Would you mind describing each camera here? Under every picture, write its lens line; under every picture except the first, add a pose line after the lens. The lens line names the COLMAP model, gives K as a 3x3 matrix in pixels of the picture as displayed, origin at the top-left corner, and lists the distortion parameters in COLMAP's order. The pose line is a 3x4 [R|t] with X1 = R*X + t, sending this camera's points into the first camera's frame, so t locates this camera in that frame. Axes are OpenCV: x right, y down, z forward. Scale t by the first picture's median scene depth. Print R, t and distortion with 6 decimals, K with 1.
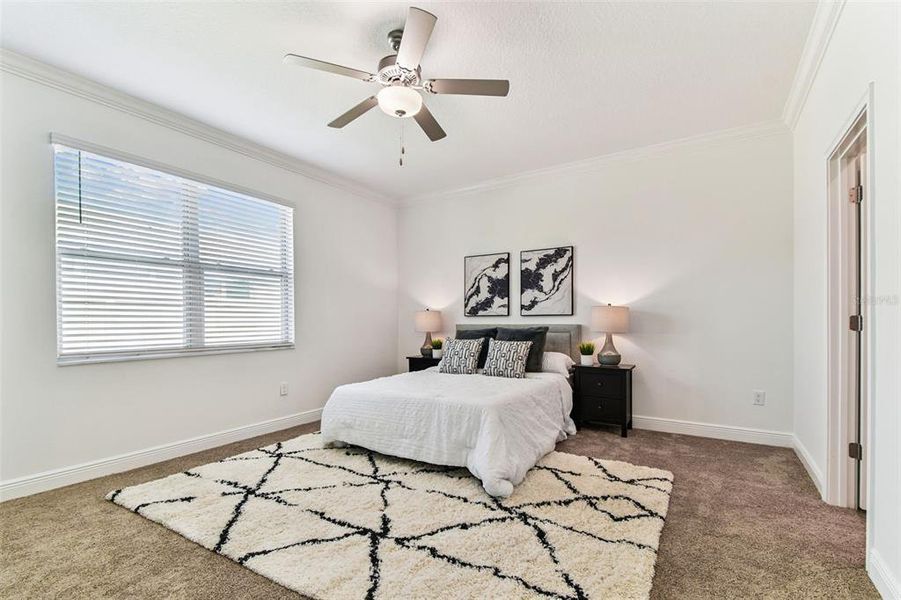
lens RADIAL K [[406.4, 0, 452.8], [0, 406.4, 323.3], [0, 0, 1]] dist [0.029801, -0.000023]
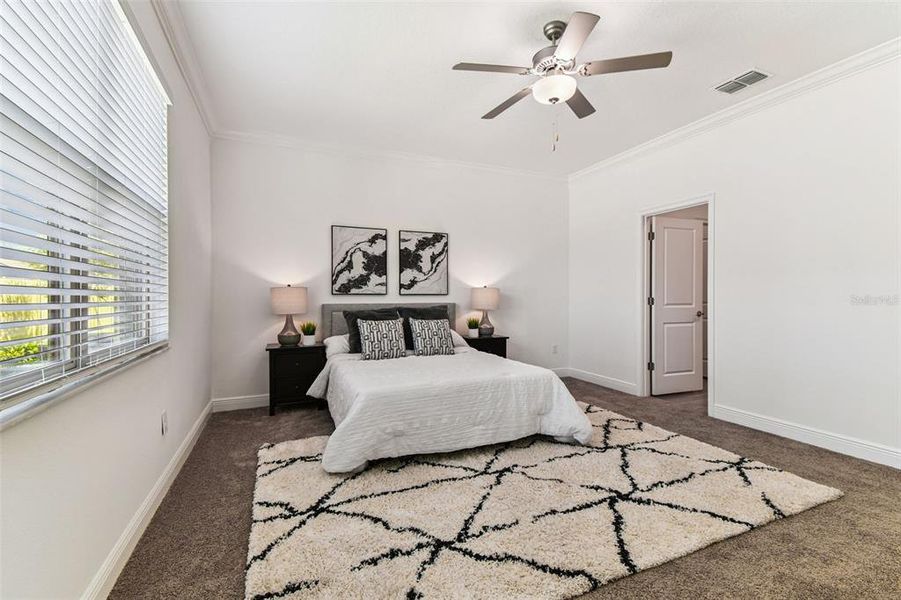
lens RADIAL K [[412.6, 0, 450.5], [0, 412.6, 300.0], [0, 0, 1]] dist [0.038481, 0.000188]
pose [[0.571523, -0.001574, 0.820584, -0.635731], [0.003327, 0.999994, -0.000399, -0.005028], [-0.820579, 0.002958, 0.571525, 0.341404]]
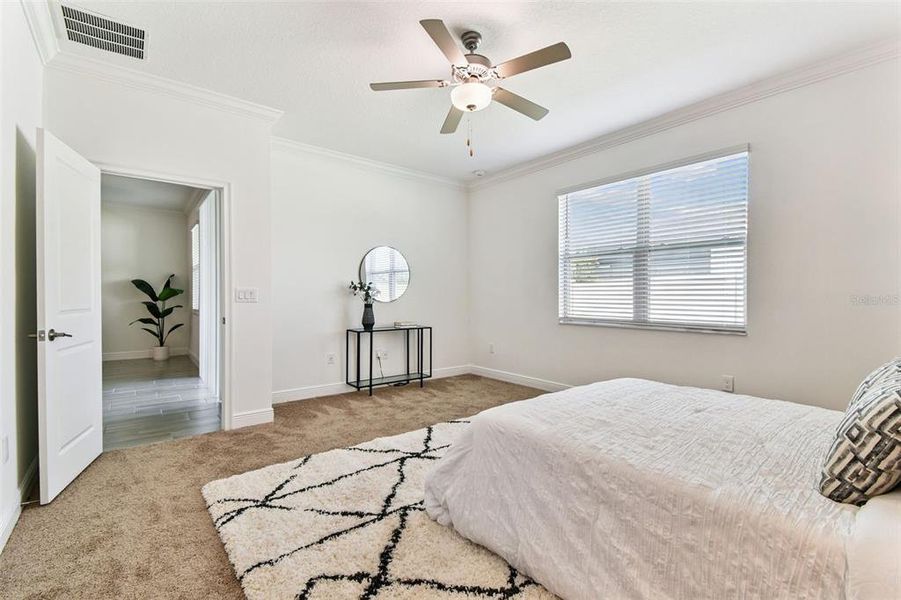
lens RADIAL K [[396.2, 0, 458.4], [0, 396.2, 304.3], [0, 0, 1]] dist [0.040805, -0.025429]
pose [[-0.318779, 0.022873, -0.947553, 0.479805], [-0.008589, 0.999598, 0.027019, -0.012654], [0.947790, 0.016752, -0.318455, 0.721152]]
